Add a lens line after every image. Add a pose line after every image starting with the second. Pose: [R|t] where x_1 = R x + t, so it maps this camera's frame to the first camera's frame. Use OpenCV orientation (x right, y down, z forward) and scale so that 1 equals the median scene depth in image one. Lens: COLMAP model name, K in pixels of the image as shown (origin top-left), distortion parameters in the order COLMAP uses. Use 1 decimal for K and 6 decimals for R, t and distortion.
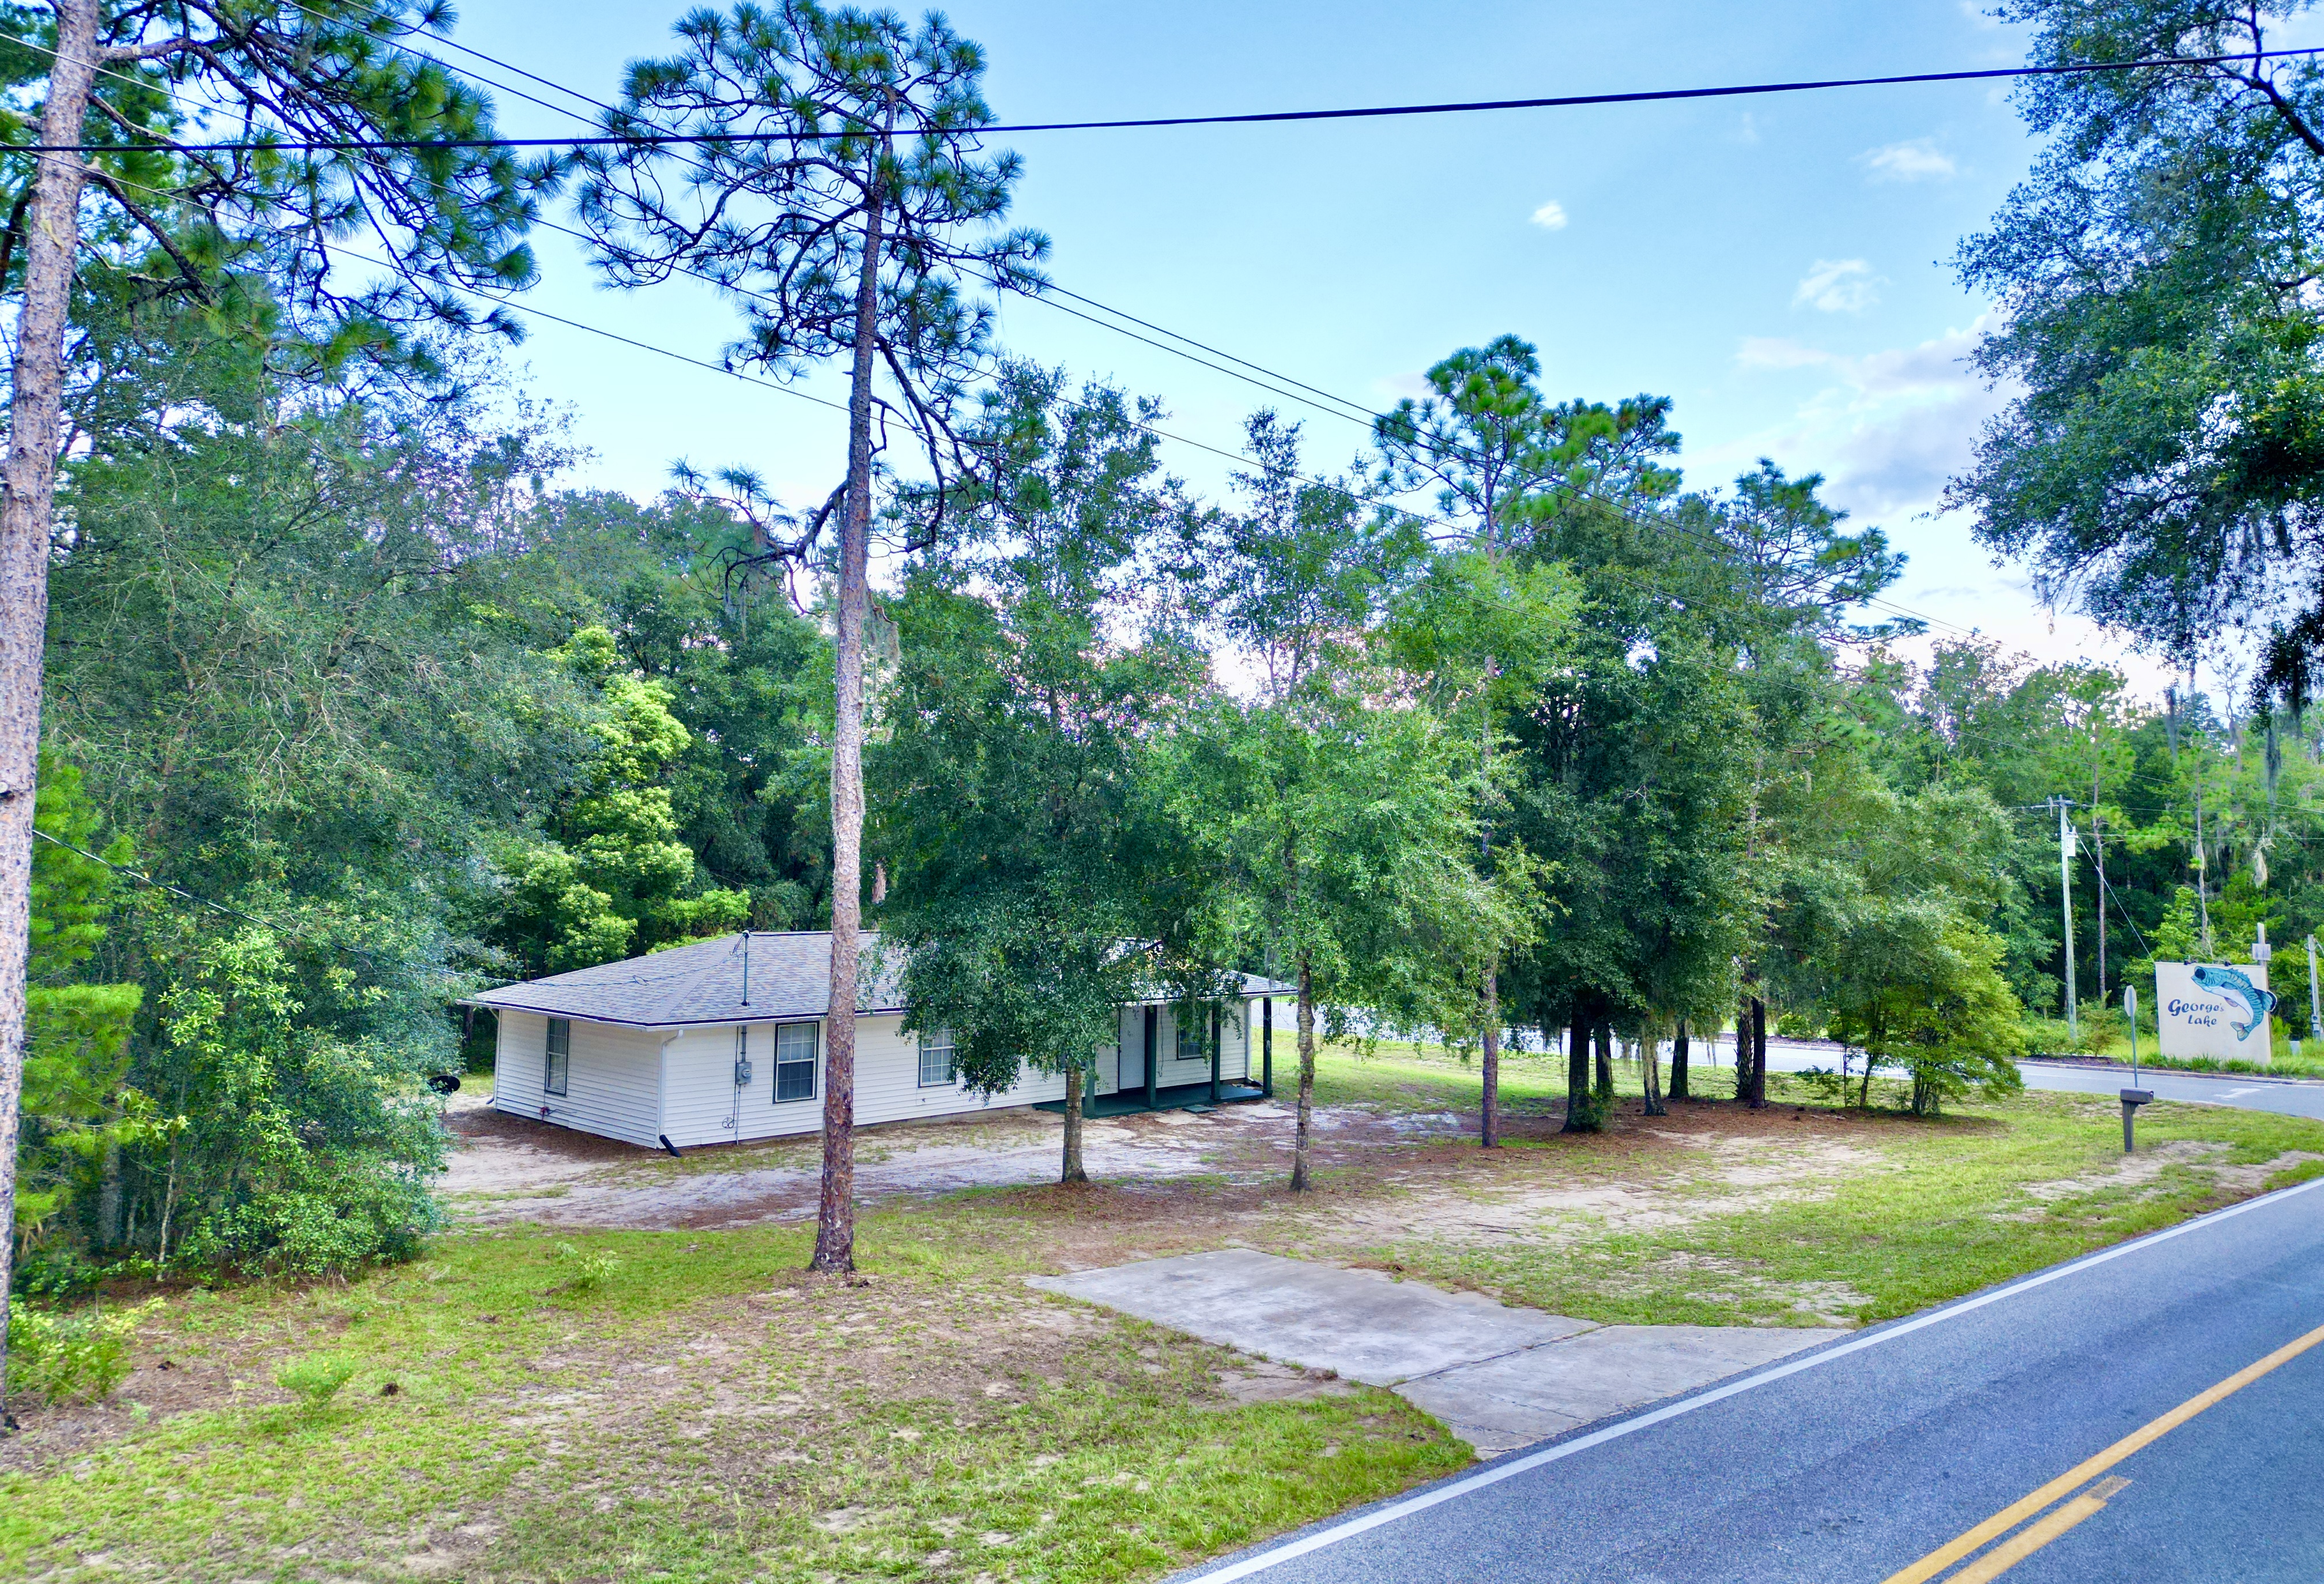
lens RADIAL K [[1634.1, 0, 1191.4], [0, 1634.1, 726.1], [0, 0, 1]] dist [0.045123, -0.017455]
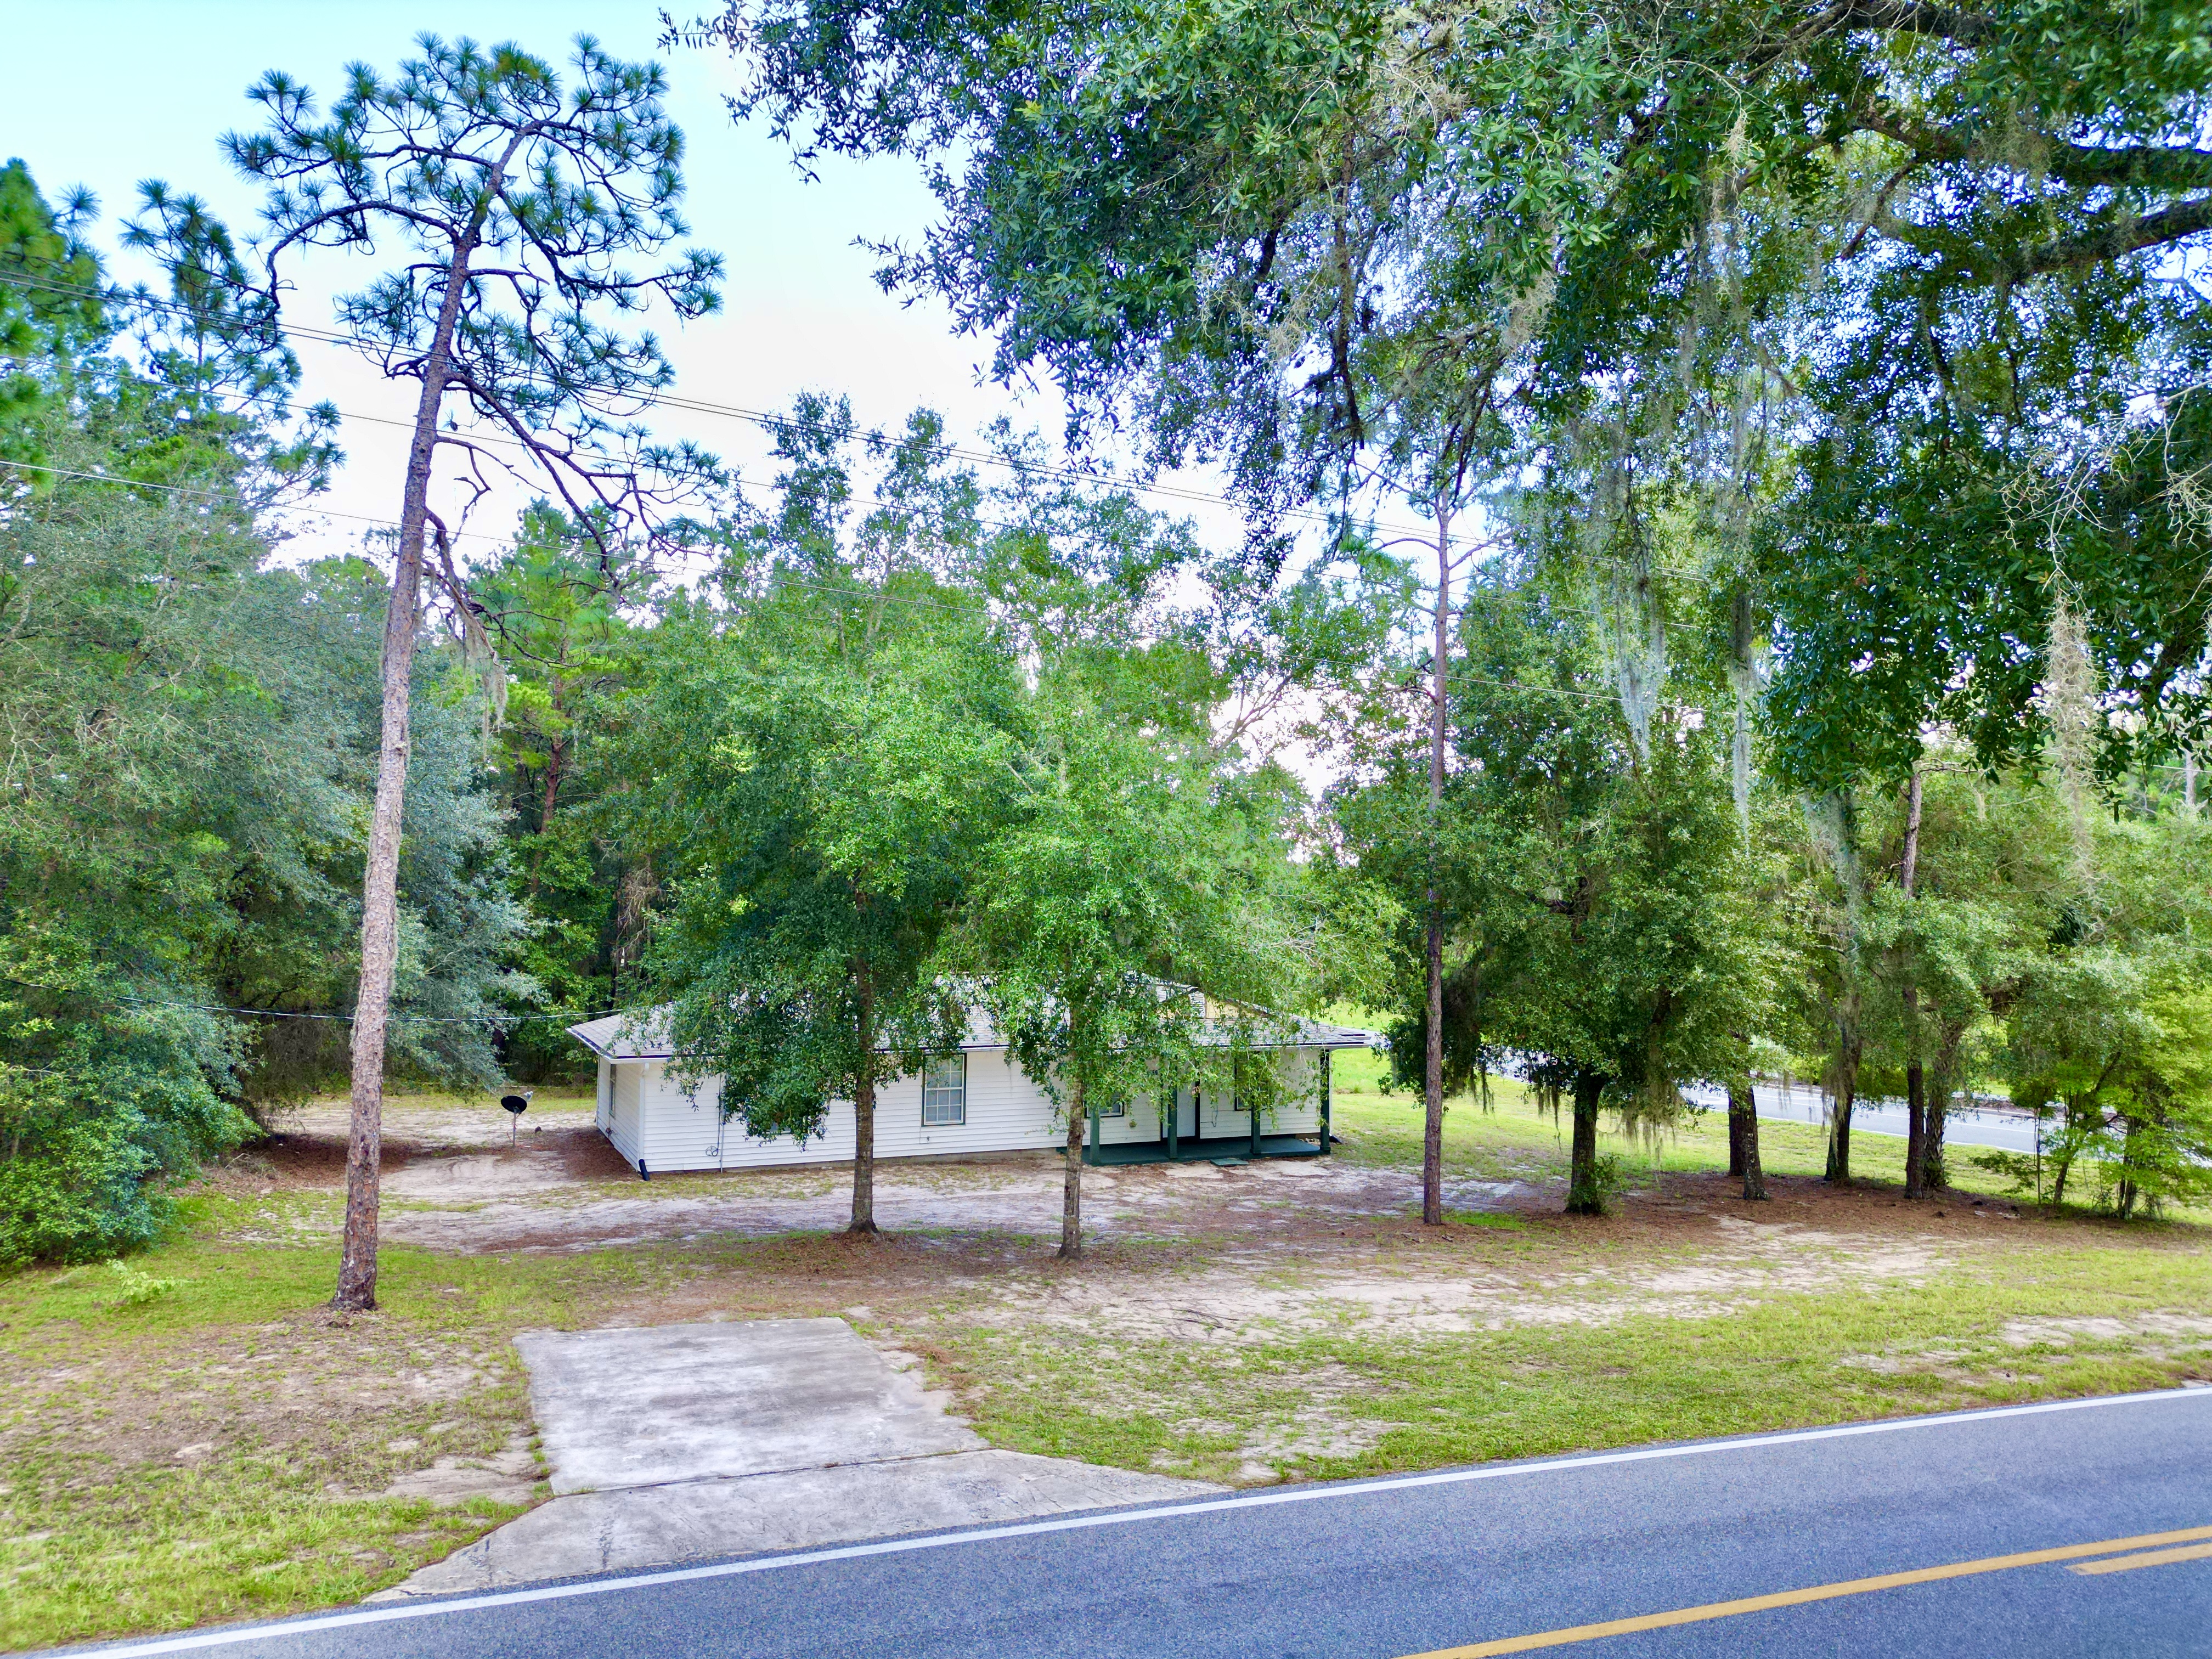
lens RADIAL K [[1564.9, 0, 1068.3], [0, 1564.9, 849.0], [0, 0, 1]] dist [0.030546, -0.002360]
pose [[0.933780, -0.016843, -0.357452, 0.462429], [0.032960, 0.998694, 0.039043, 0.020972], [0.356328, -0.048239, 0.933115, 0.219249]]
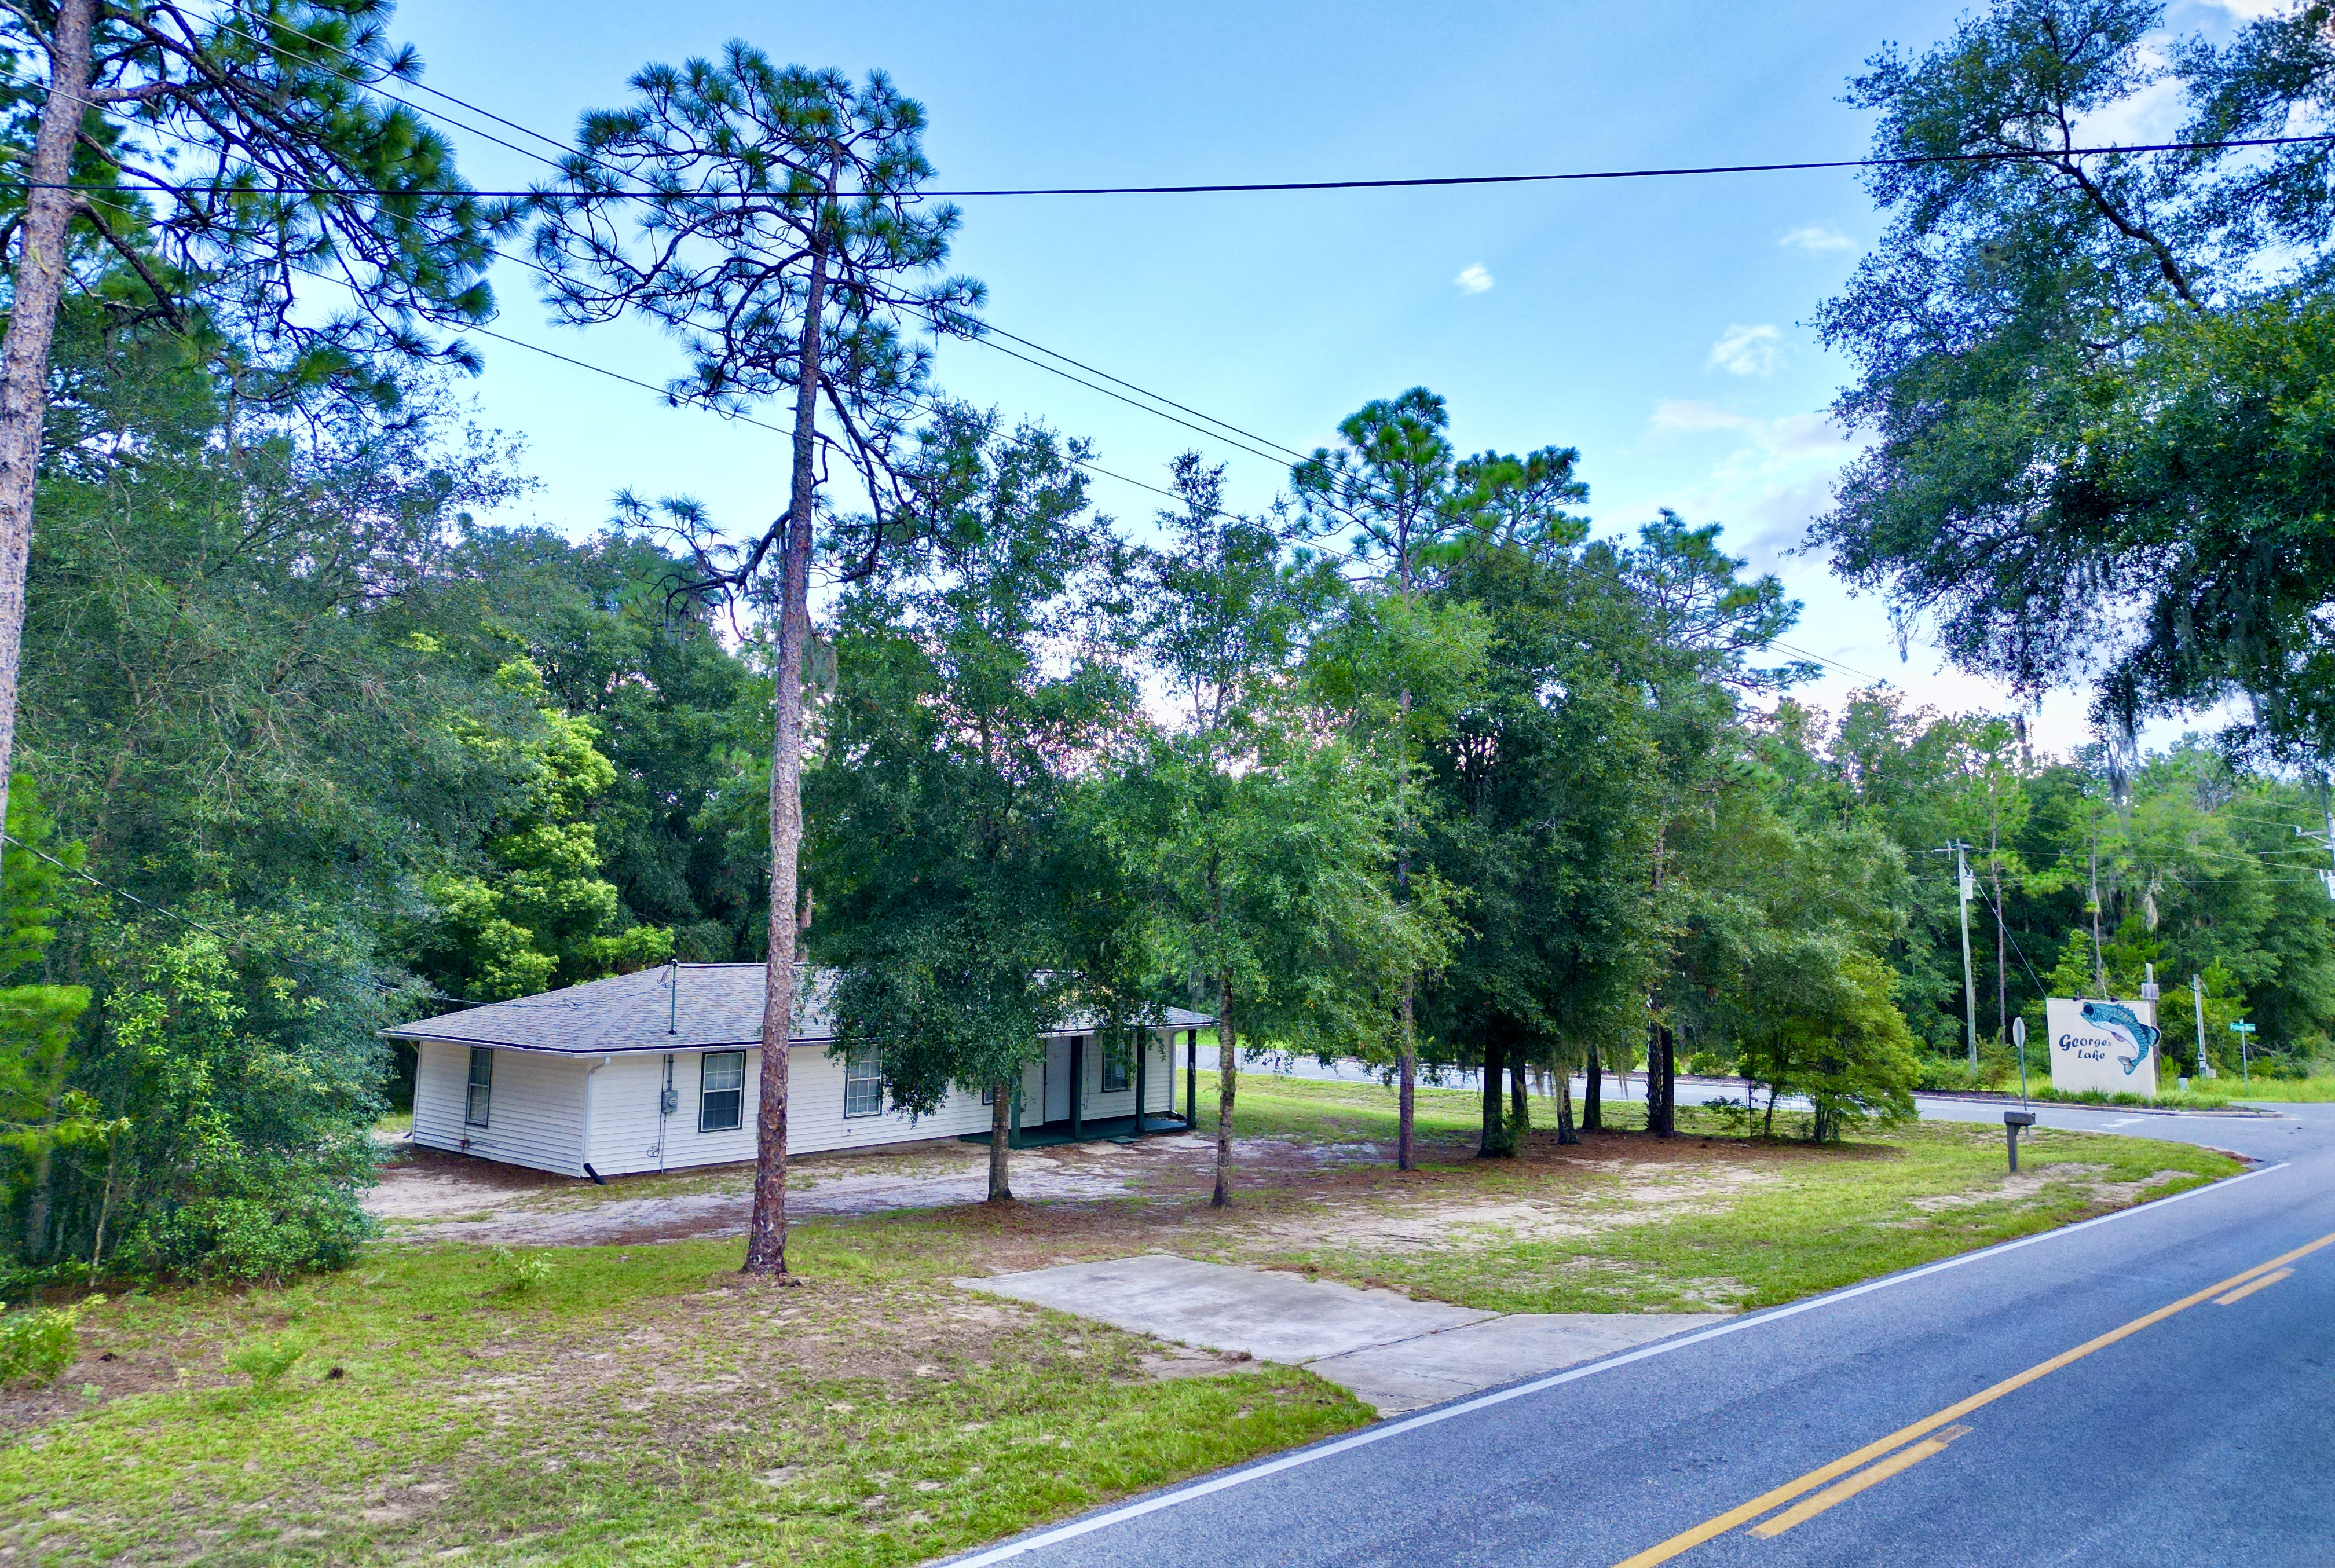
lens RADIAL K [[1637.4, 0, 1195.7], [0, 1637.4, 714.4], [0, 0, 1]] dist [0.056067, -0.025246]
pose [[0.998899, 0.006291, 0.046491, 0.000802], [-0.004522, 0.999265, -0.038054, 0.016976], [-0.046696, 0.037802, 0.998194, -0.049605]]
